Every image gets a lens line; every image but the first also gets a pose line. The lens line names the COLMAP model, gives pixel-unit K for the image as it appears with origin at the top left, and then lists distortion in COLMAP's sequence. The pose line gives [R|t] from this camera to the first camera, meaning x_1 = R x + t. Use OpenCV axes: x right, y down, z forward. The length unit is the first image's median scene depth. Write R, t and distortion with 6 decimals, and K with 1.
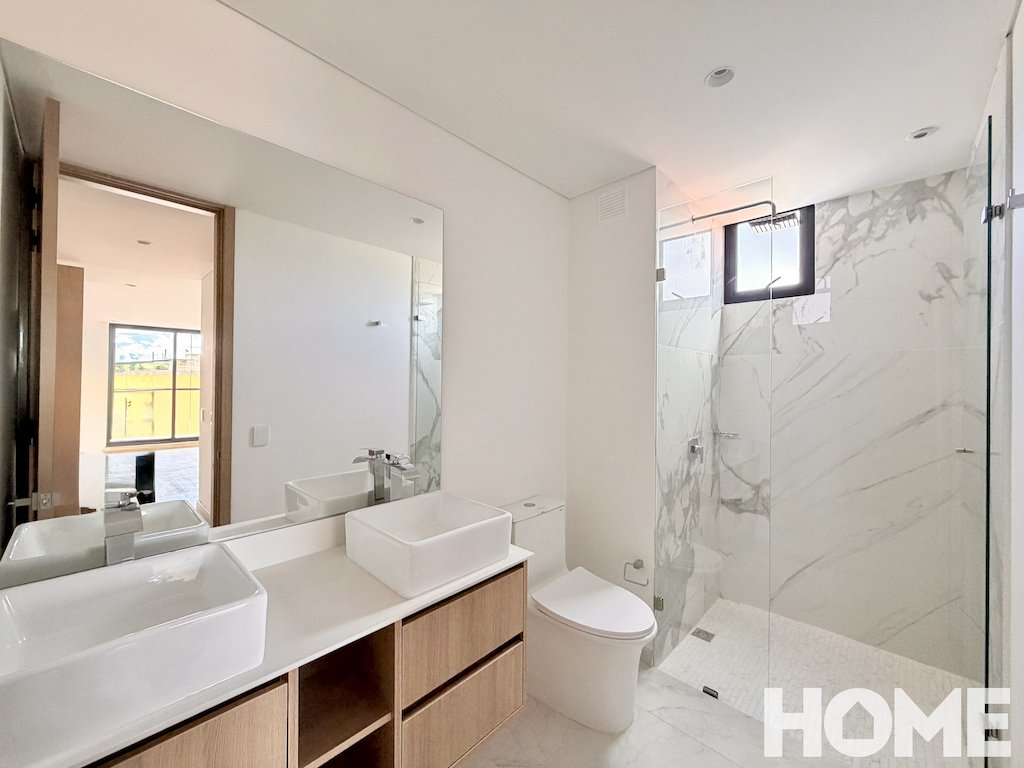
lens RADIAL K [[408.3, 0, 513.4], [0, 408.3, 383.9], [0, 0, 1]] dist [-0.000069, 0.000081]
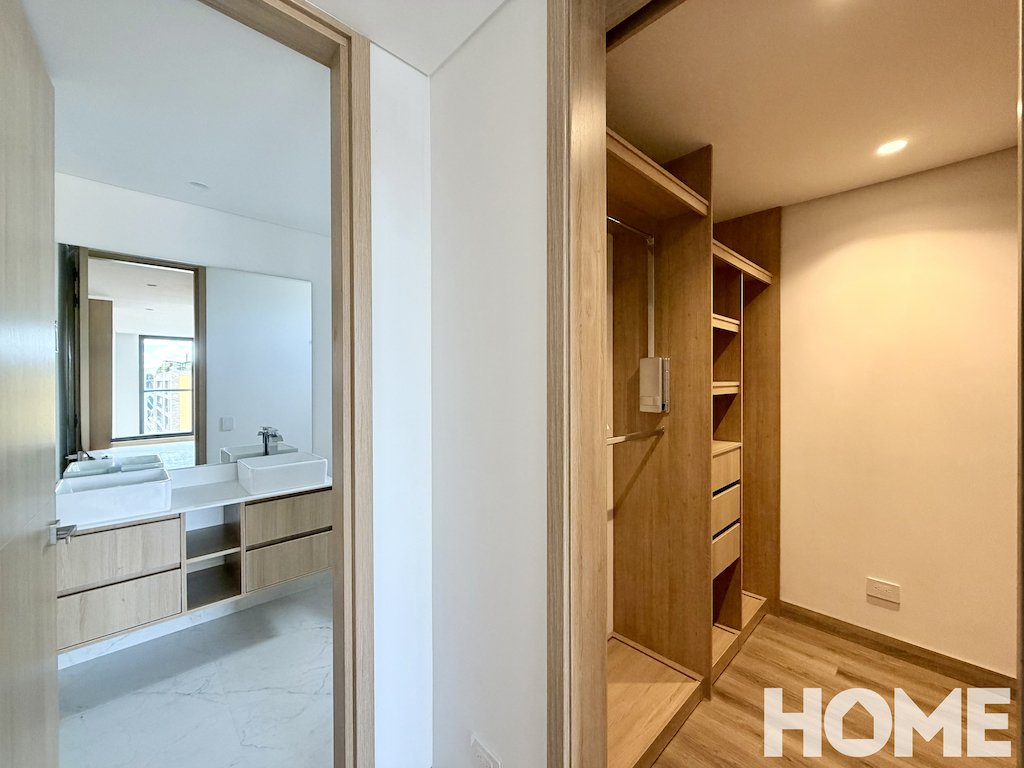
lens RADIAL K [[408.3, 0, 510.9], [0, 408.3, 390.4], [0, 0, 1]] dist [-0.000069, 0.000081]
pose [[0.998618, -0.000793, -0.052546, 0.498668], [0.001471, 0.999916, 0.012854, -0.008115], [0.052531, -0.012914, 0.998536, -0.418921]]
